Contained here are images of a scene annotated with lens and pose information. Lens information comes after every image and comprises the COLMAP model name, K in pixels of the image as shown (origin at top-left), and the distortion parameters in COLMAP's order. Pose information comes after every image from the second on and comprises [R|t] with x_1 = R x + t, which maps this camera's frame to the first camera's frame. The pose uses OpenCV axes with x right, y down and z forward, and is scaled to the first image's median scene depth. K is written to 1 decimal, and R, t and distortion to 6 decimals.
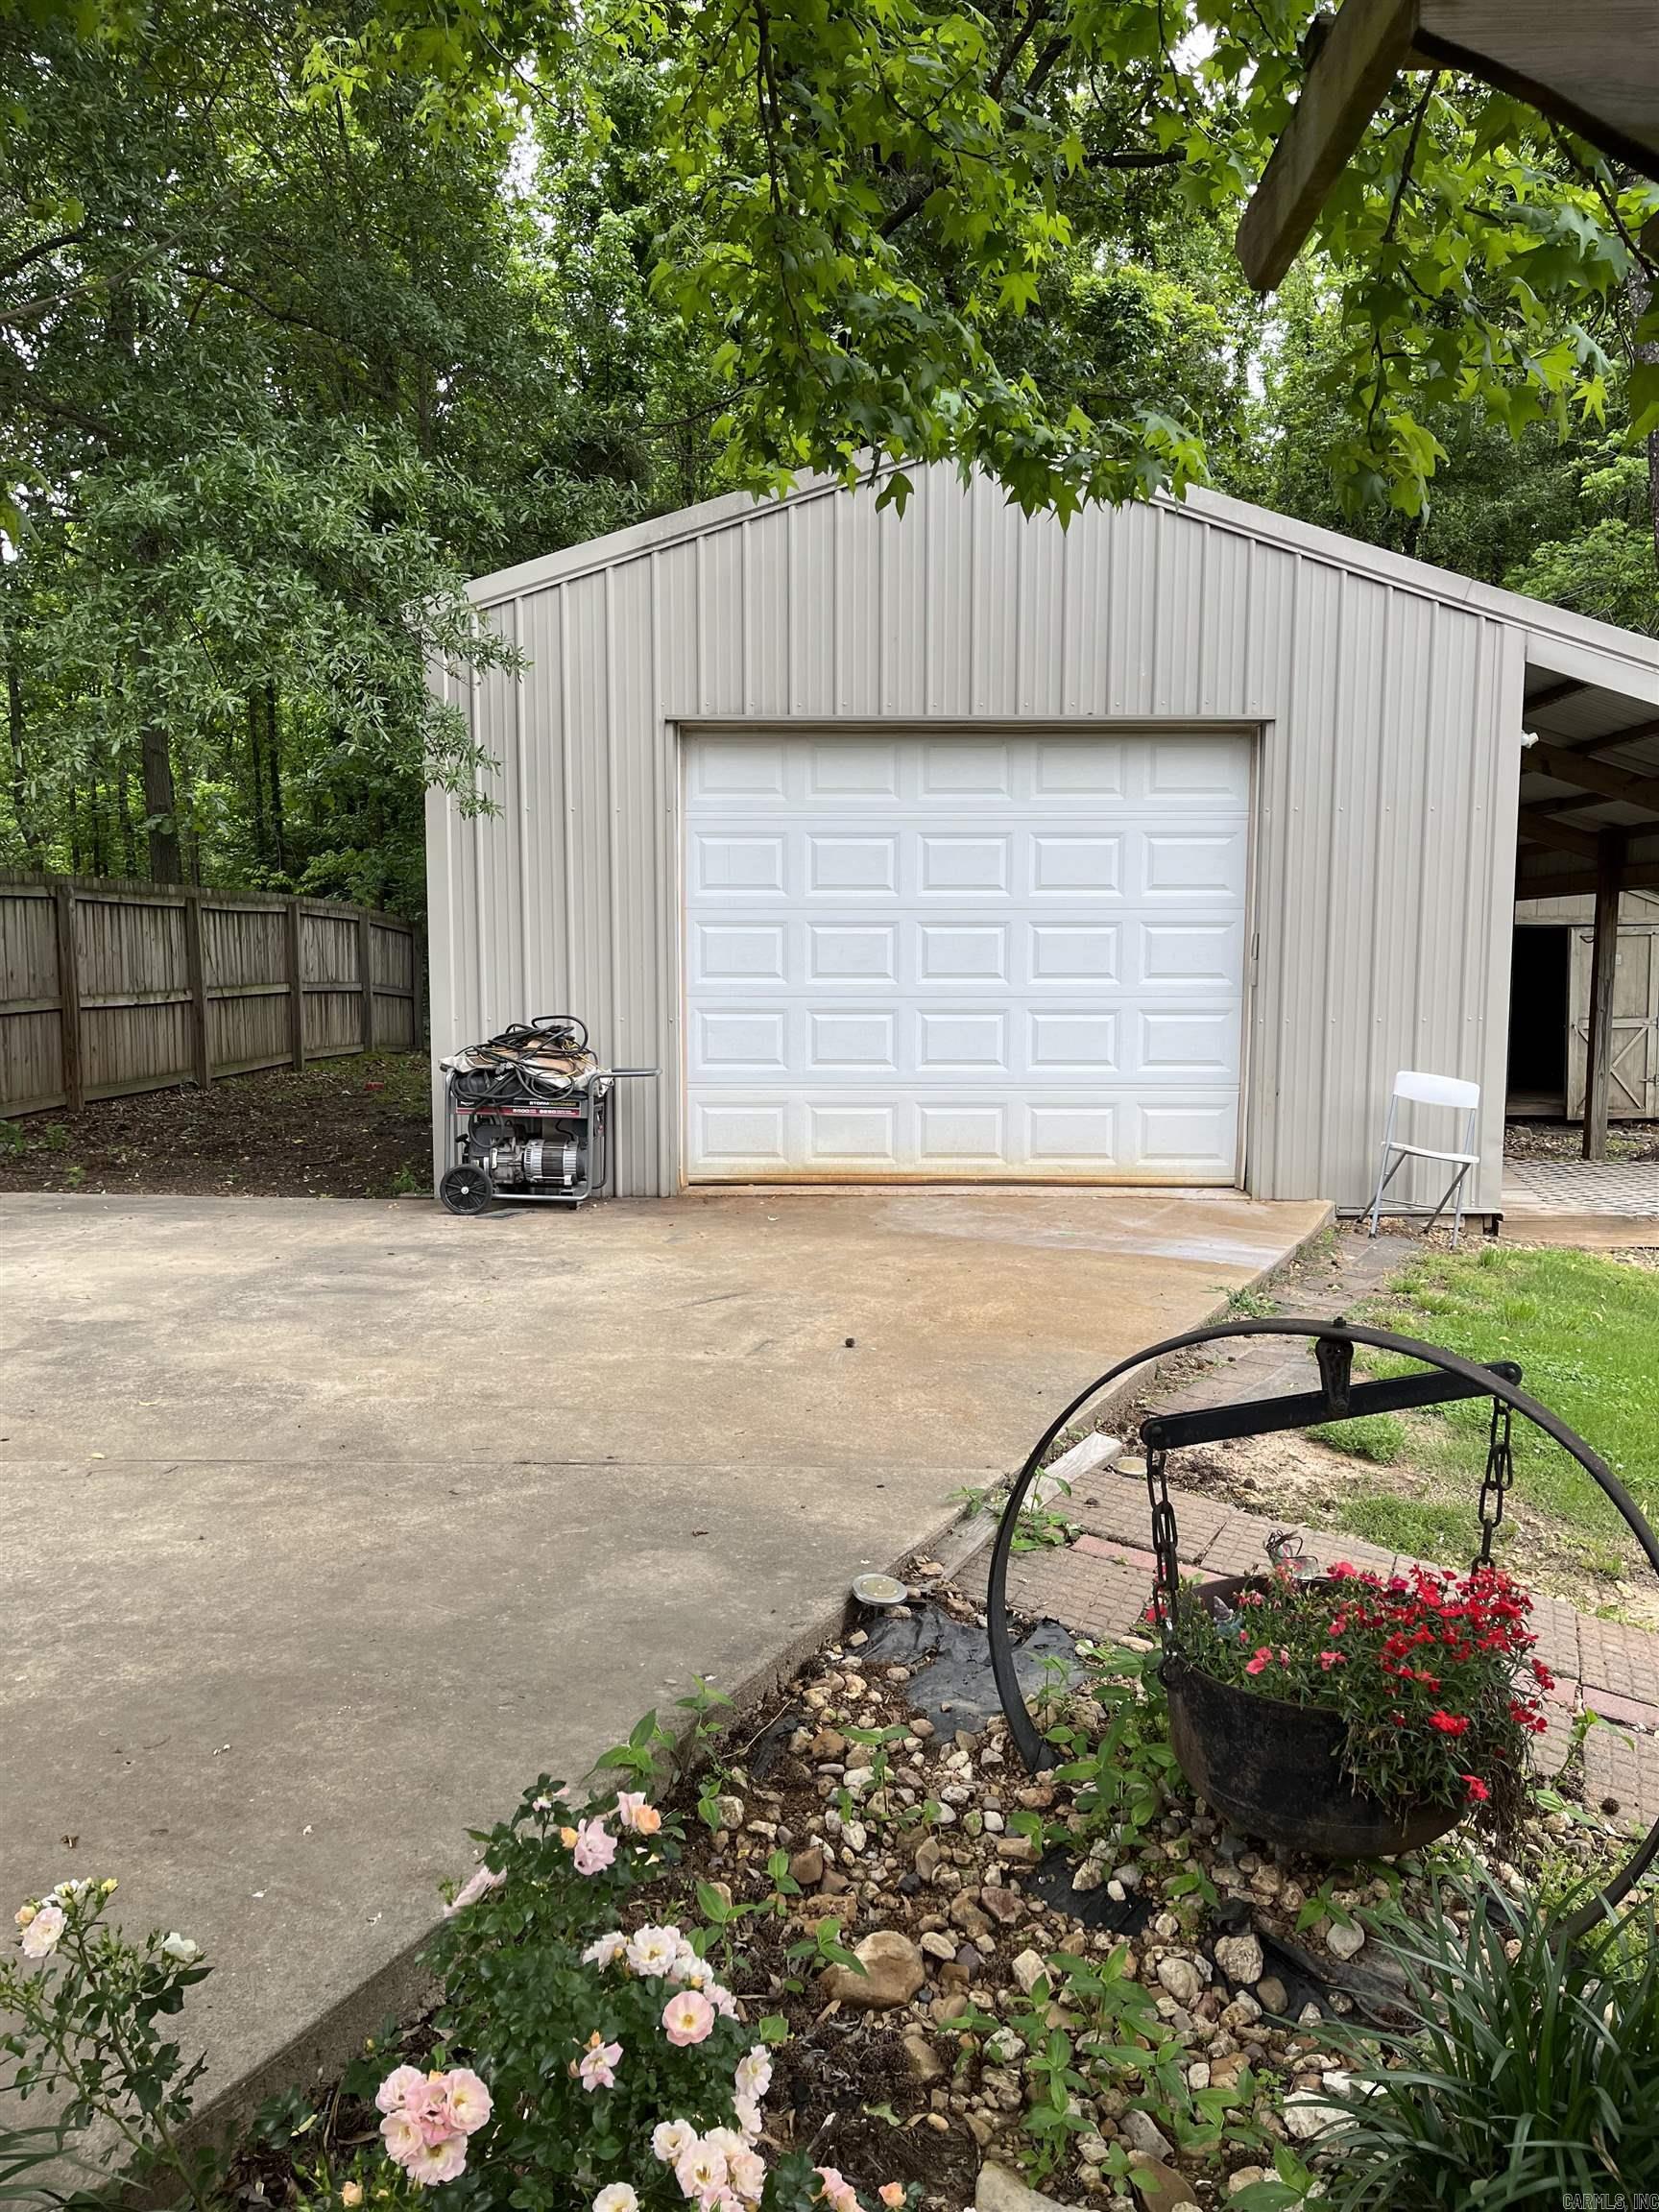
lens RADIAL K [[1680.4, 0, 828.1], [0, 1680.4, 1097.2], [0, 0, 1]] dist [0.058267, -0.079468]
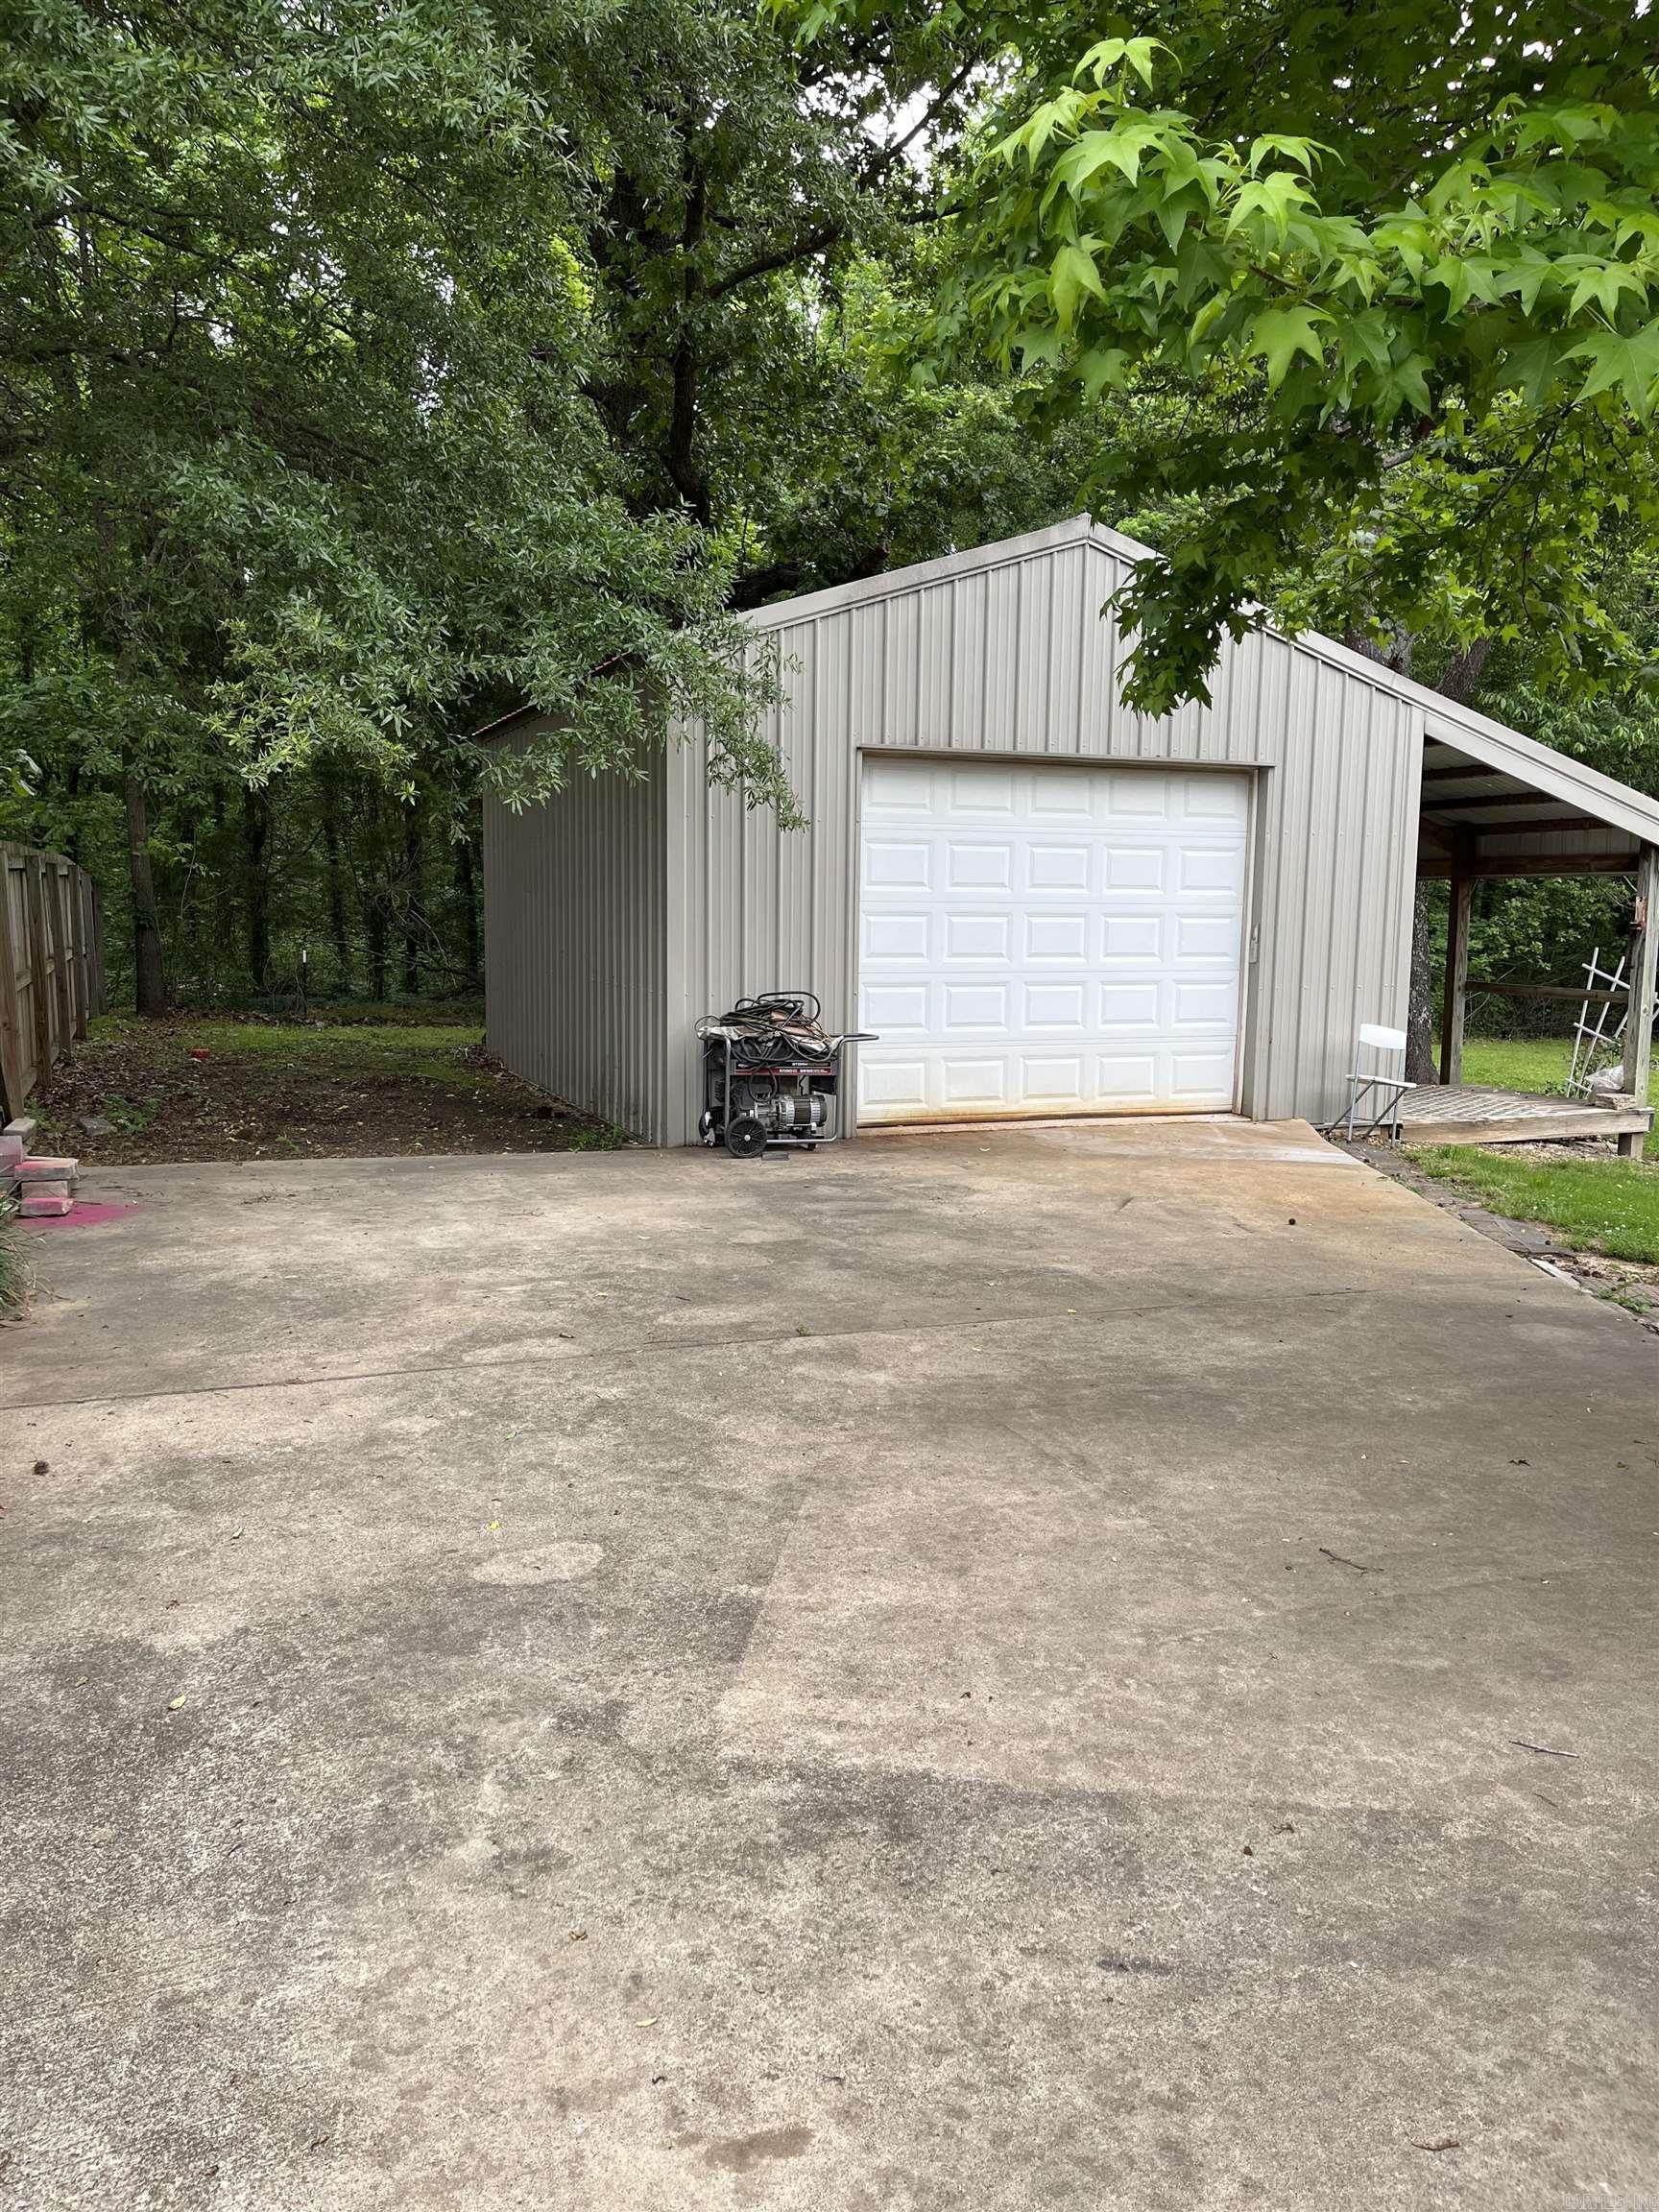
lens RADIAL K [[1680.4, 0, 828.1], [0, 1680.4, 1120.1], [0, 0, 1]] dist [0.058267, -0.079468]
pose [[0.925312, -0.039616, 0.377132, -0.589186], [0.022393, 0.998501, 0.049946, -0.015736], [-0.378545, -0.037770, 0.924812, -0.130631]]
